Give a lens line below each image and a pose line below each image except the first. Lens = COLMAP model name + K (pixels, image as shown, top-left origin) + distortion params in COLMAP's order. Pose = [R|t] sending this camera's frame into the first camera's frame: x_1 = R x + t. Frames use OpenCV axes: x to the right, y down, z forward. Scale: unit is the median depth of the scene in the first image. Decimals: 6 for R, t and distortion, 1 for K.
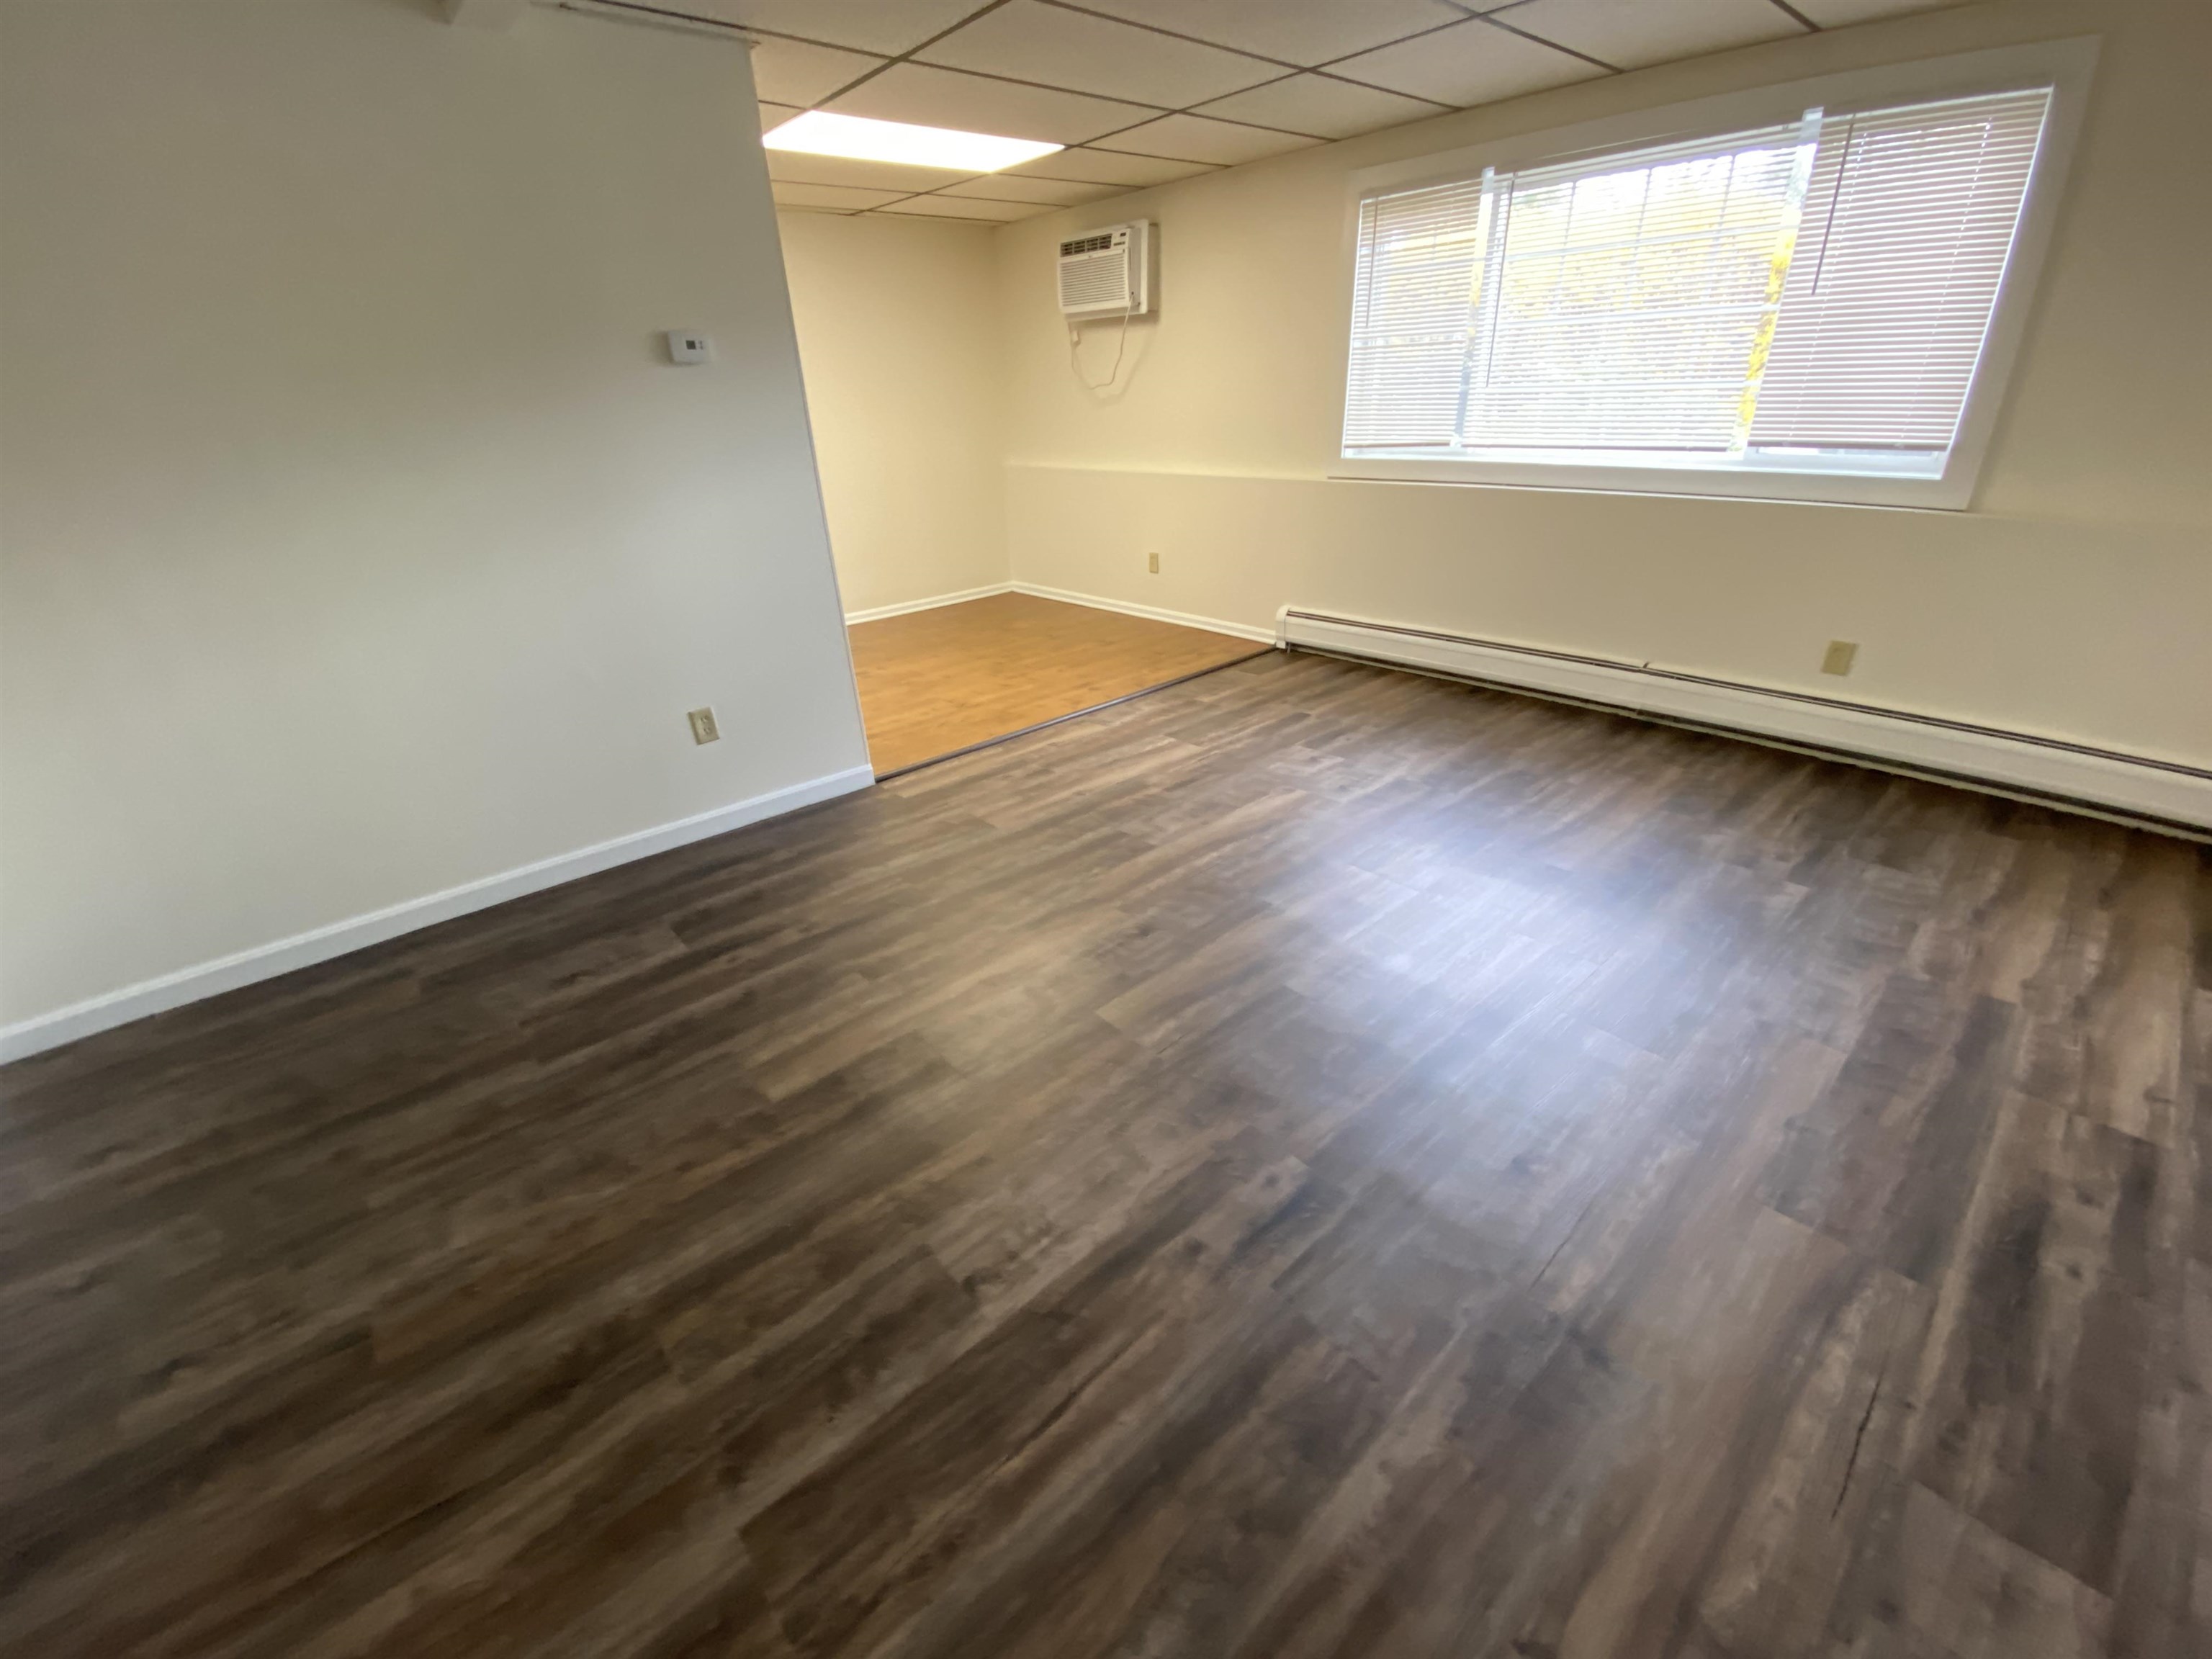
lens RADIAL K [[907.6, 0, 1104.6], [0, 907.6, 828.9], [0, 0, 1]] dist [0.030013, -0.021845]
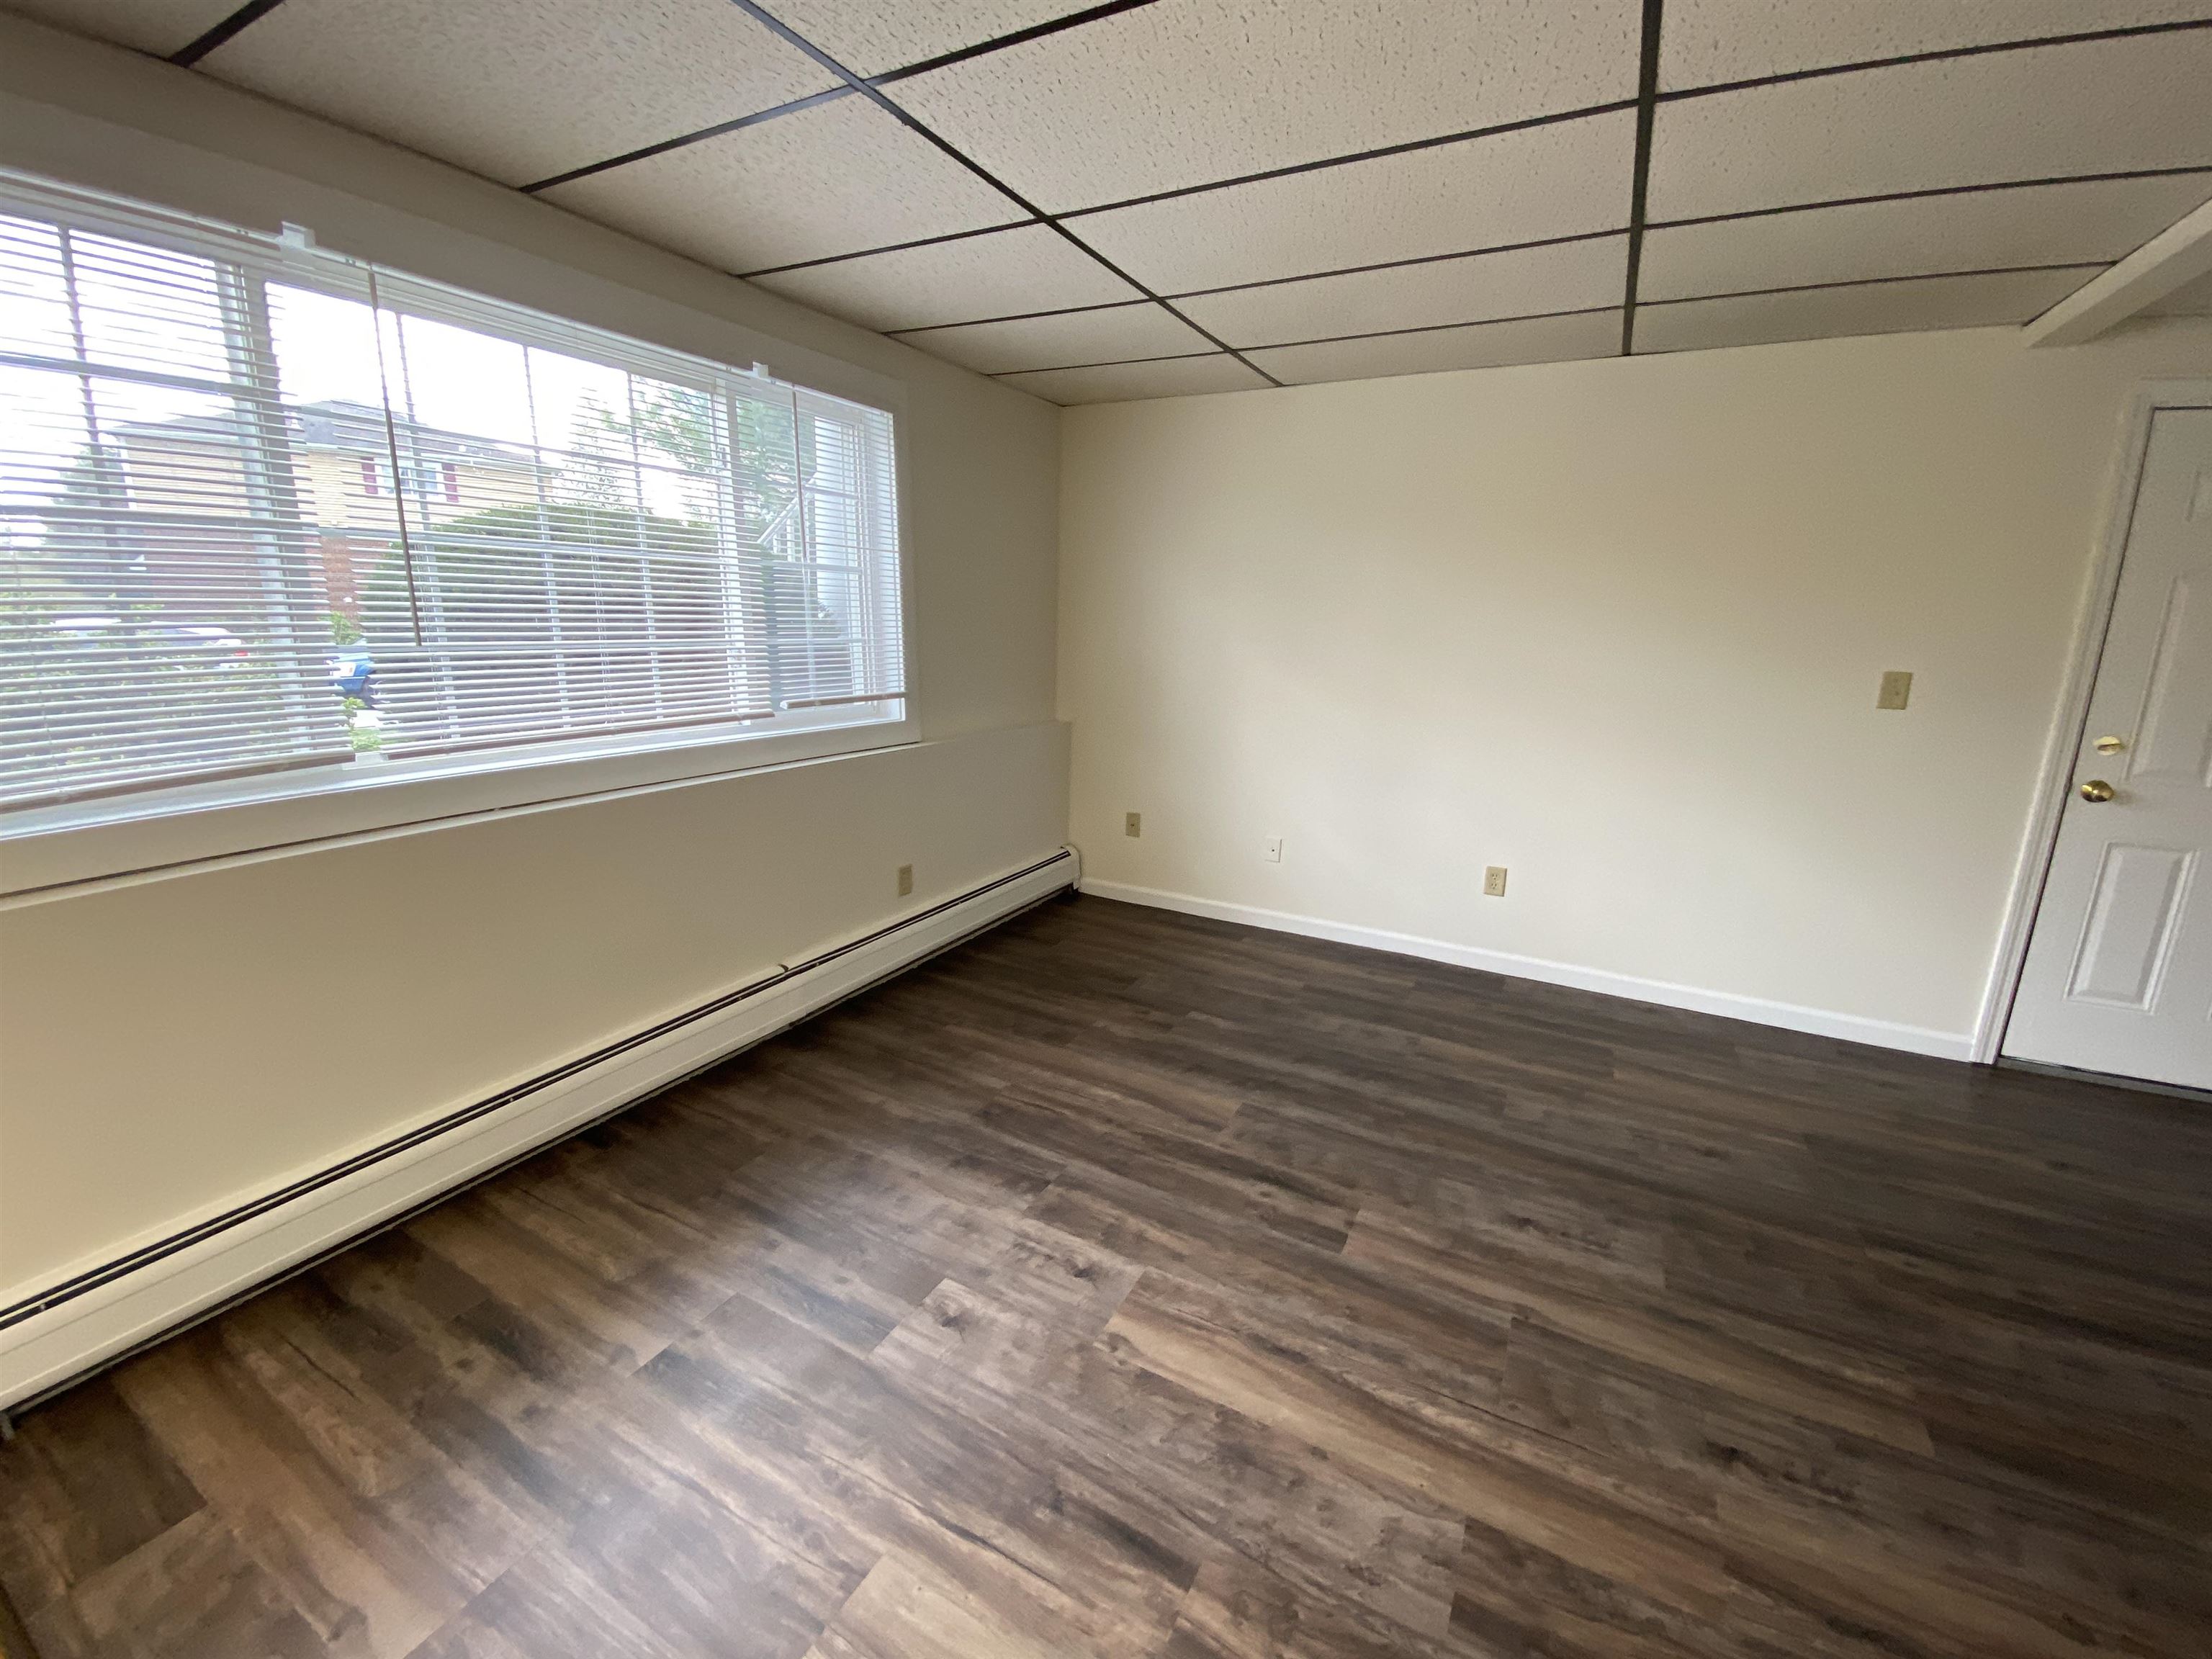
lens RADIAL K [[891.4, 0, 1105.1], [0, 891.4, 825.3], [0, 0, 1]] dist [0.020165, -0.021715]
pose [[-0.339898, -0.187087, 0.921666, -0.223011], [0.402071, 0.857028, 0.322245, -0.477068], [-0.850182, 0.480105, -0.216080, 0.984211]]
